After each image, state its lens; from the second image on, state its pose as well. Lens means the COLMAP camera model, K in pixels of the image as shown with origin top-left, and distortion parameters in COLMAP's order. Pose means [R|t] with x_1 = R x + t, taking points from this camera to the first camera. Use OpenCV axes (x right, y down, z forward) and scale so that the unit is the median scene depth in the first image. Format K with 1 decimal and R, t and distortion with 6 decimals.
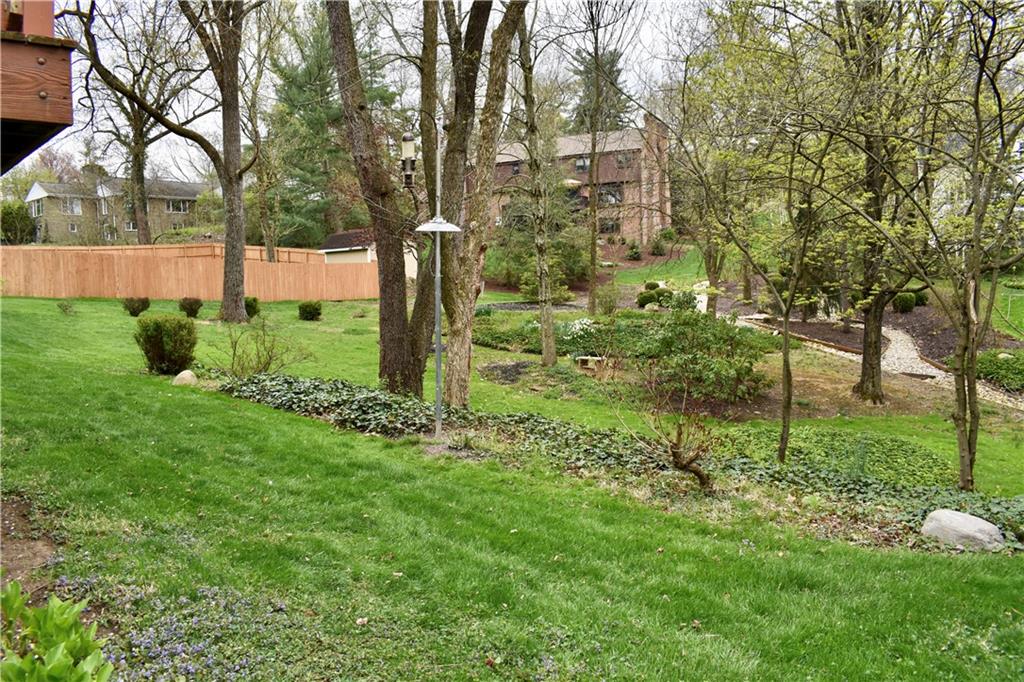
lens RADIAL K [[795.2, 0, 510.9], [0, 795.2, 341.0], [0, 0, 1]] dist [-0.093591, 0.009255]
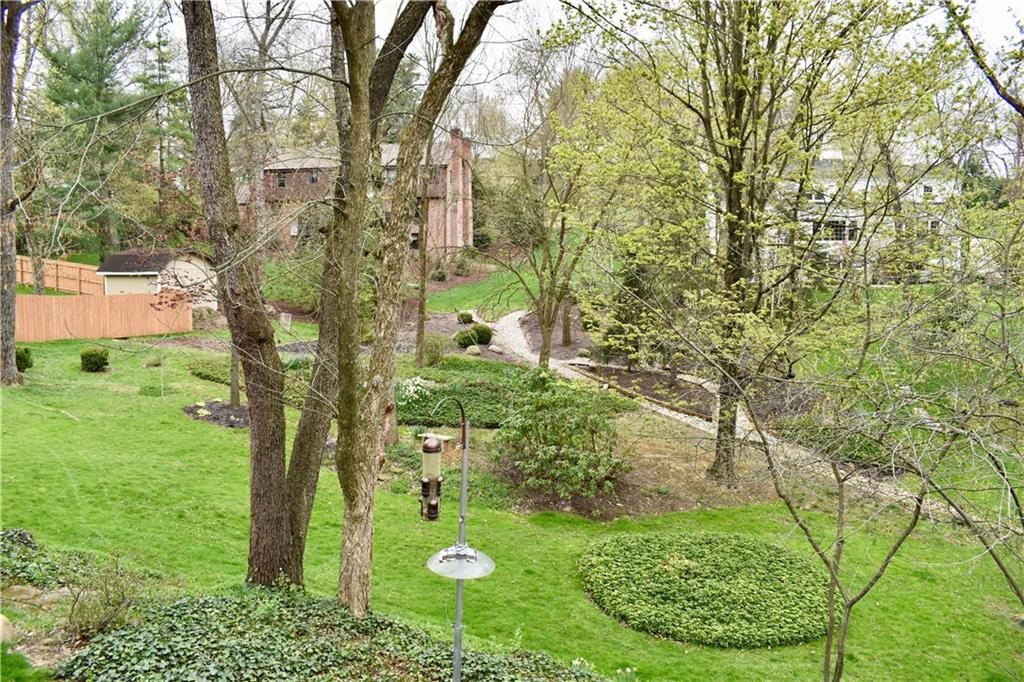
lens RADIAL K [[795.2, 0, 511.9], [0, 795.2, 342.0], [0, 0, 1]] dist [-0.093591, 0.009255]
pose [[0.961390, 0.013016, 0.274883, -0.057550], [-0.015977, 0.999836, 0.008534, -0.081331], [-0.274727, -0.012596, 0.961440, 0.081362]]
